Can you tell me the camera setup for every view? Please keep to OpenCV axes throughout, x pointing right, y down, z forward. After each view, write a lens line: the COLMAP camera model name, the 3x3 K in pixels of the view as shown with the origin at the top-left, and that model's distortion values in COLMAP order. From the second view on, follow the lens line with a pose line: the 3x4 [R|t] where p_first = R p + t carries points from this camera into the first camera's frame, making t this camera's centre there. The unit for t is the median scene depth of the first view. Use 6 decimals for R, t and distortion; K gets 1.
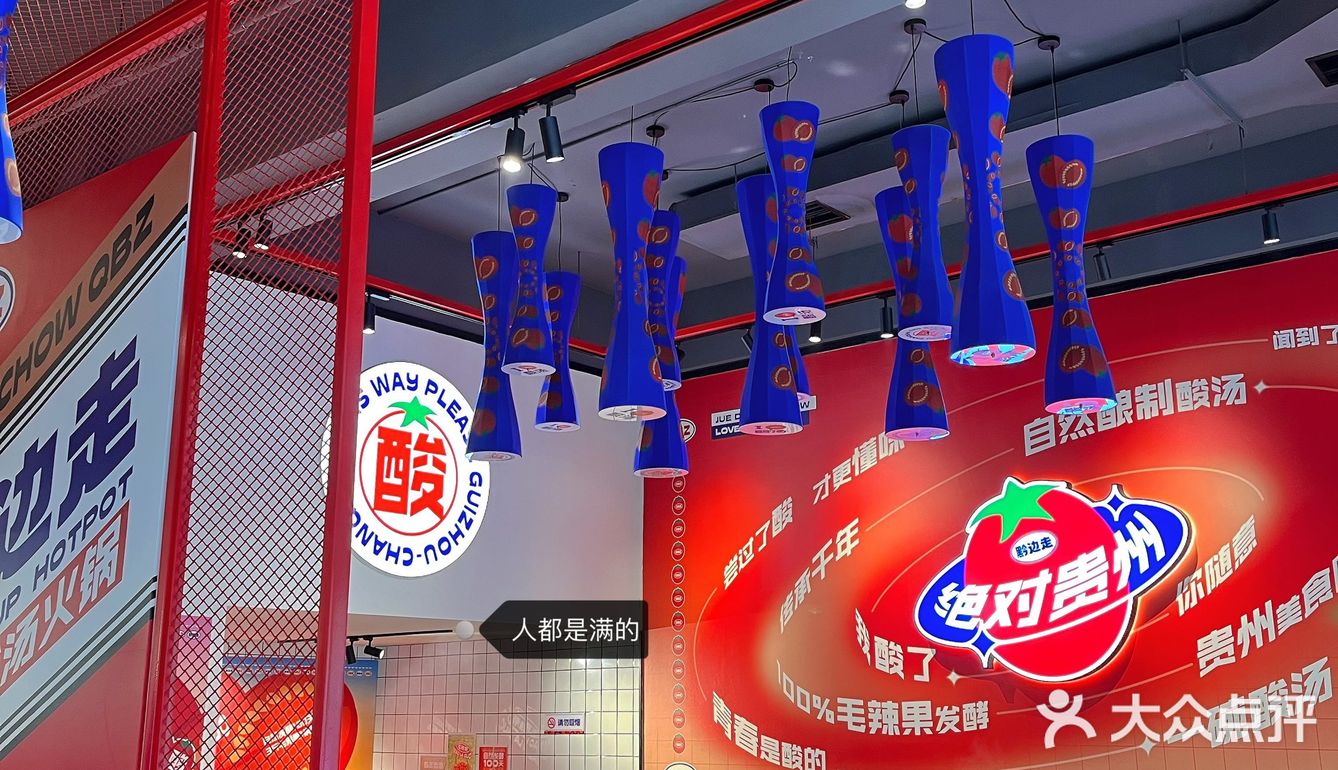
lens RADIAL K [[1385.0, 0, 618.1], [0, 1385.0, 385.9], [0, 0, 1]] dist [0.039798, -0.015802]
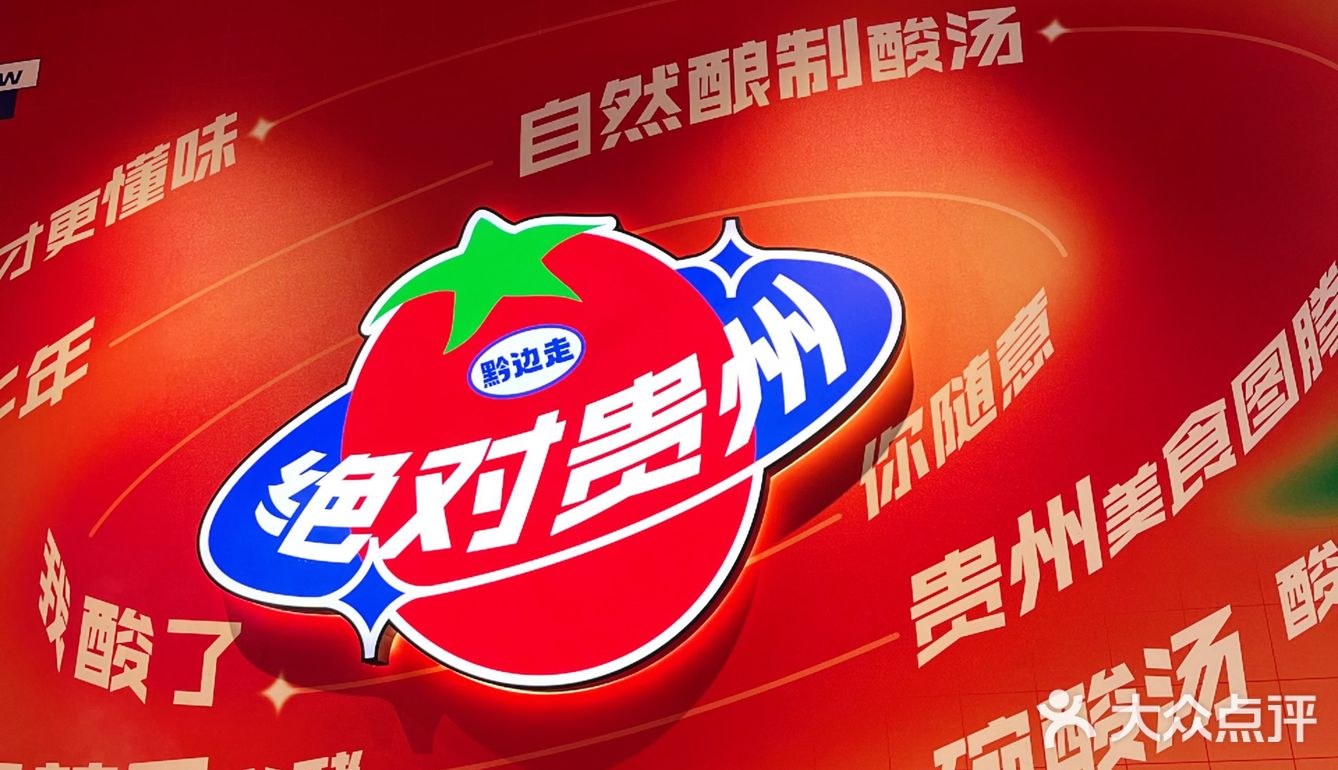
lens RADIAL K [[1385.0, 0, 618.1], [0, 1385.0, 385.9], [0, 0, 1]] dist [0.039798, -0.015802]
pose [[0.878655, 0.167444, 0.447133, 0.144322], [-0.097882, 0.979769, -0.174562, 0.193179], [-0.467316, 0.109614, 0.877269, 0.639956]]
